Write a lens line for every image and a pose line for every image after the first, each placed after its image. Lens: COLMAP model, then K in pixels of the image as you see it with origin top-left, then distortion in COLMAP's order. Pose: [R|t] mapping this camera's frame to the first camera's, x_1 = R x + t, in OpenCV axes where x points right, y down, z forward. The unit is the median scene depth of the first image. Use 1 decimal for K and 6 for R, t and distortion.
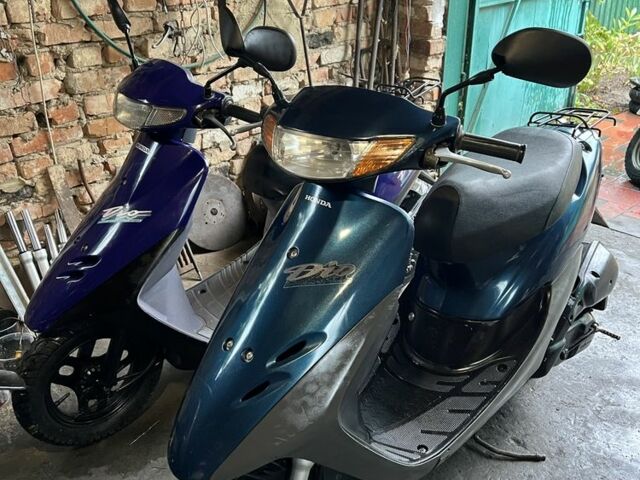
lens RADIAL K [[639.0, 0, 317.0], [0, 639.0, 244.5], [0, 0, 1]] dist [0.024606, 0.000000]
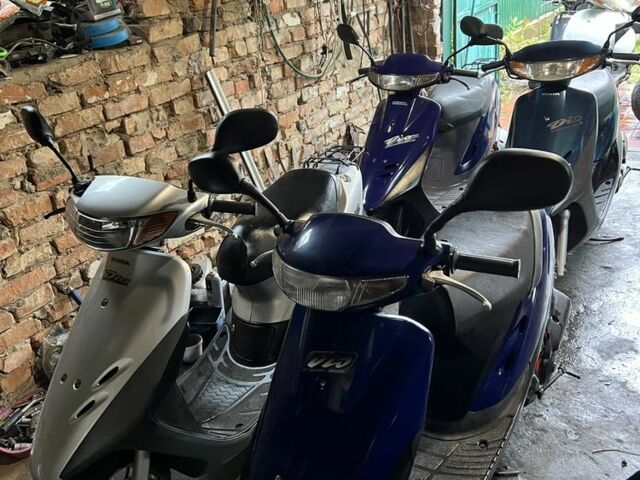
lens RADIAL K [[639.0, 0, 322.2], [0, 639.0, 243.3], [0, 0, 1]] dist [0.024606, 0.000000]
pose [[0.951131, -0.192328, 0.241578, -0.672321], [0.210167, 0.976379, -0.050135, 0.190866], [-0.226230, 0.098457, 0.969085, -0.432183]]
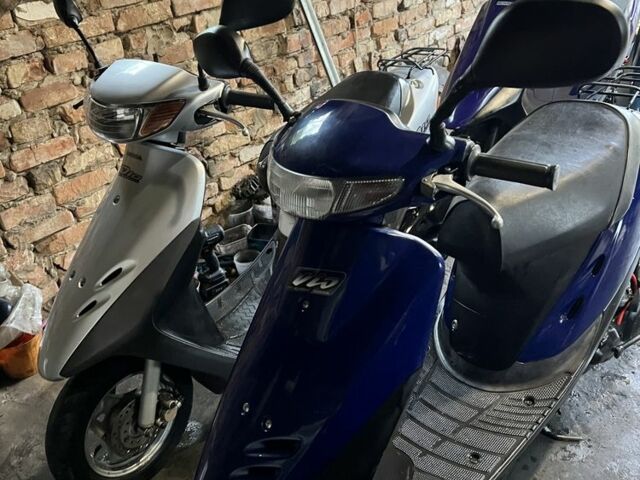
lens RADIAL K [[639.0, 0, 311.4], [0, 639.0, 249.3], [0, 0, 1]] dist [0.024606, 0.000000]
pose [[0.990897, -0.133509, 0.017254, -0.570055], [0.133054, 0.990786, 0.025282, 0.226628], [-0.020470, -0.022756, 0.999531, -0.354549]]
